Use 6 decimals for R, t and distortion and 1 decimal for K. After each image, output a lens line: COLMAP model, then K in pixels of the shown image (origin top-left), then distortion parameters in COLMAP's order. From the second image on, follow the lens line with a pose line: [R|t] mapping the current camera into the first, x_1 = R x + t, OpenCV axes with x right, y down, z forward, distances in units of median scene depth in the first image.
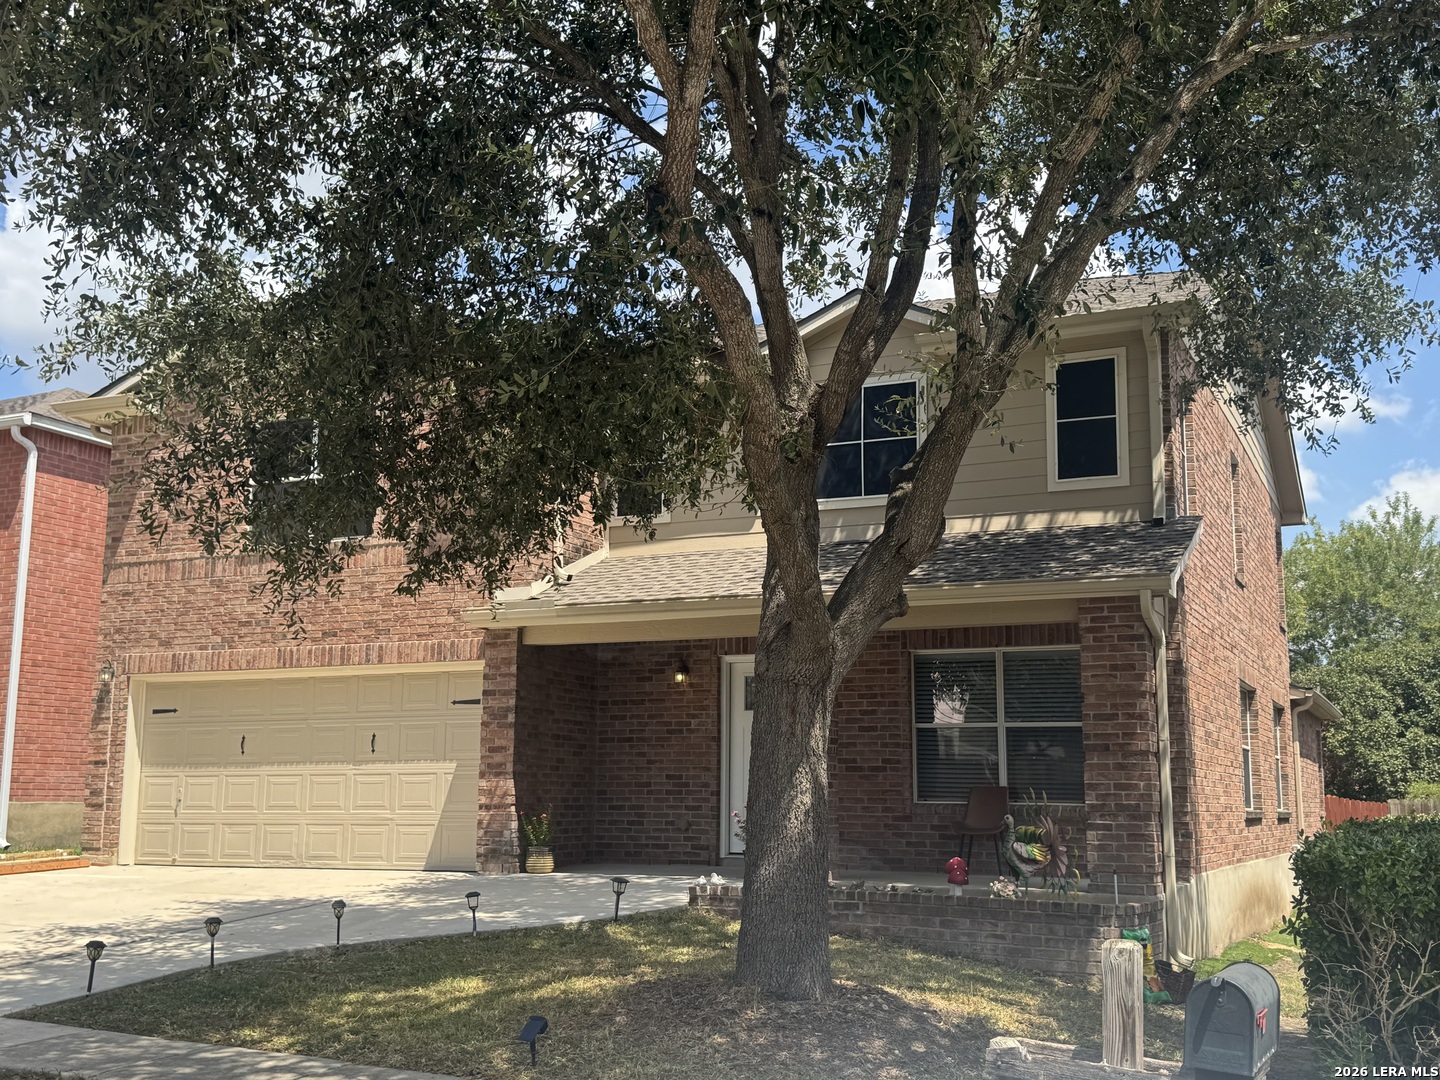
lens RADIAL K [[1533.2, 0, 718.0], [0, 1533.2, 541.1], [0, 0, 1]] dist [0.104618, 0.000000]
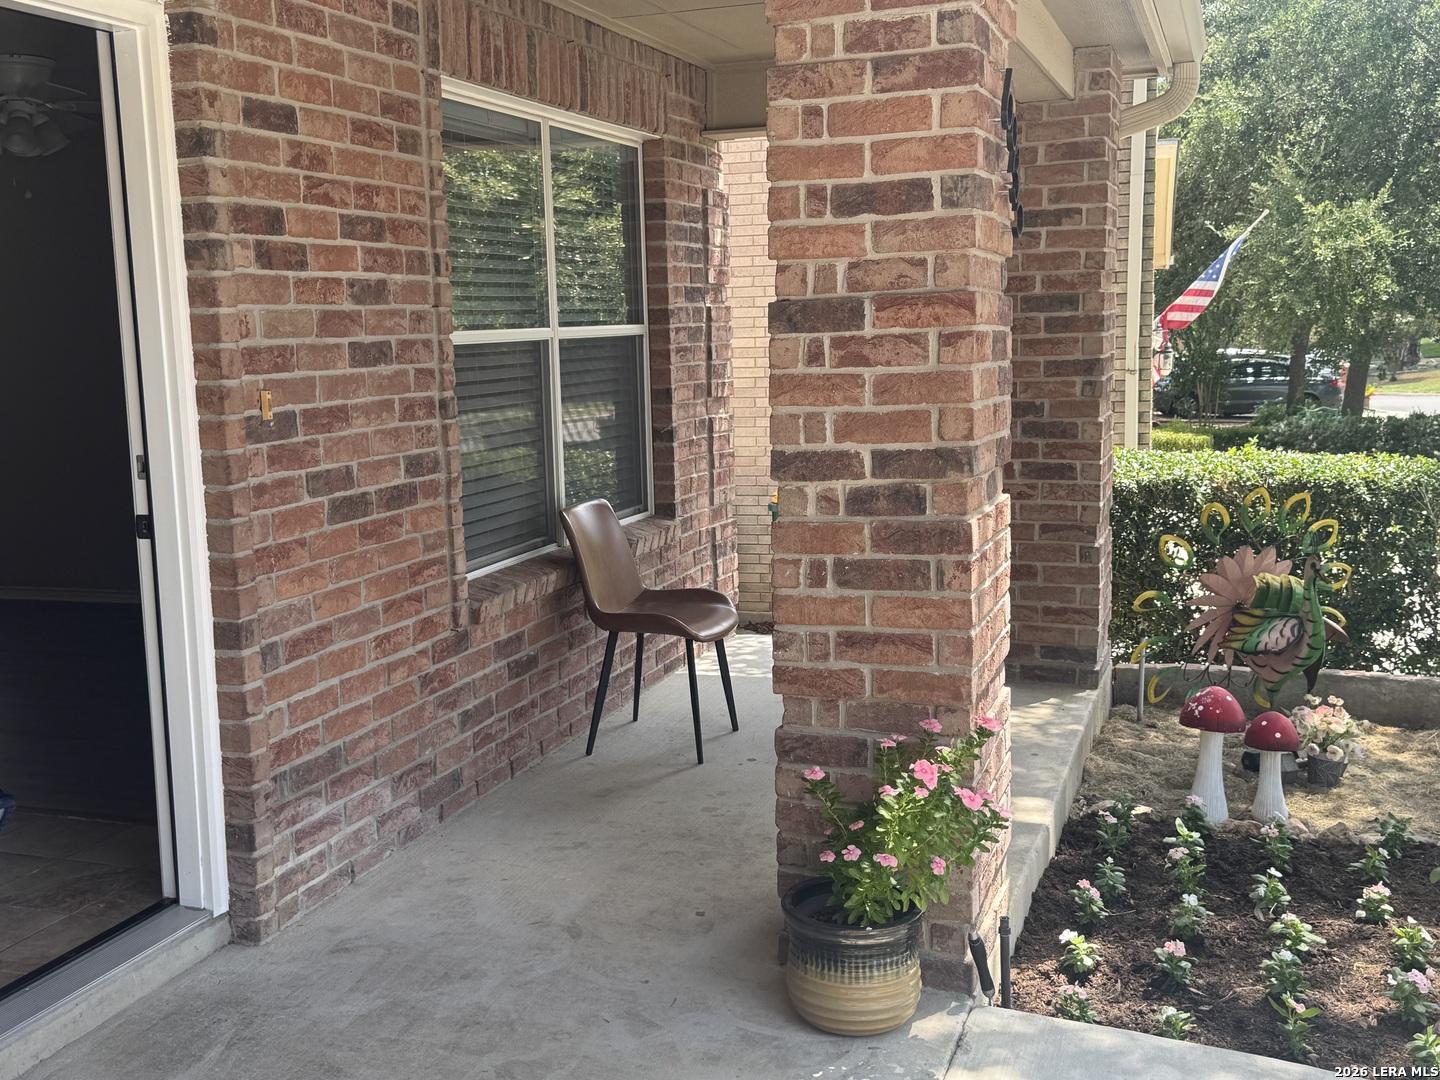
lens RADIAL K [[1533.2, 0, 719.6], [0, 1533.2, 529.0], [0, 0, 1]] dist [0.104618, 0.000000]
pose [[-0.100470, -0.140519, 0.984967, -0.177382], [-0.137259, 0.982468, 0.126162, 0.111135], [-0.985427, -0.122521, -0.117996, 0.977759]]
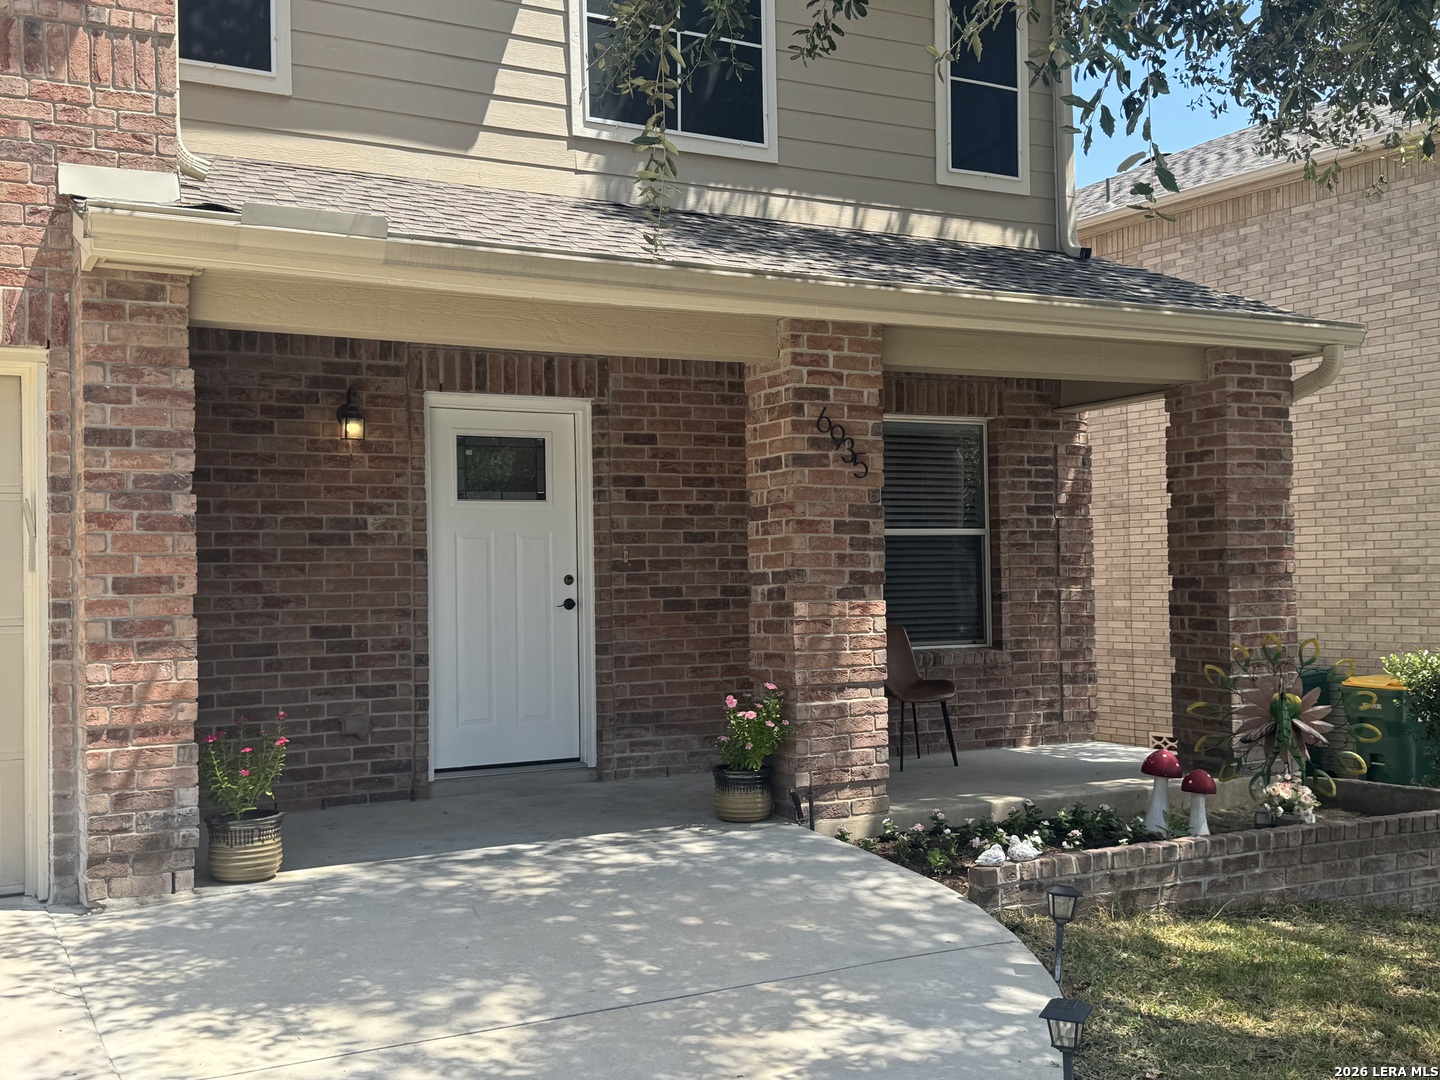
lens RADIAL K [[1533.2, 0, 720.2], [0, 1533.2, 543.1], [0, 0, 1]] dist [0.104618, 0.000000]
pose [[0.586471, 0.001856, 0.809968, -0.374389], [-0.109567, 0.990988, 0.077063, 0.079278], [-0.802525, -0.133941, 0.581389, 0.660119]]
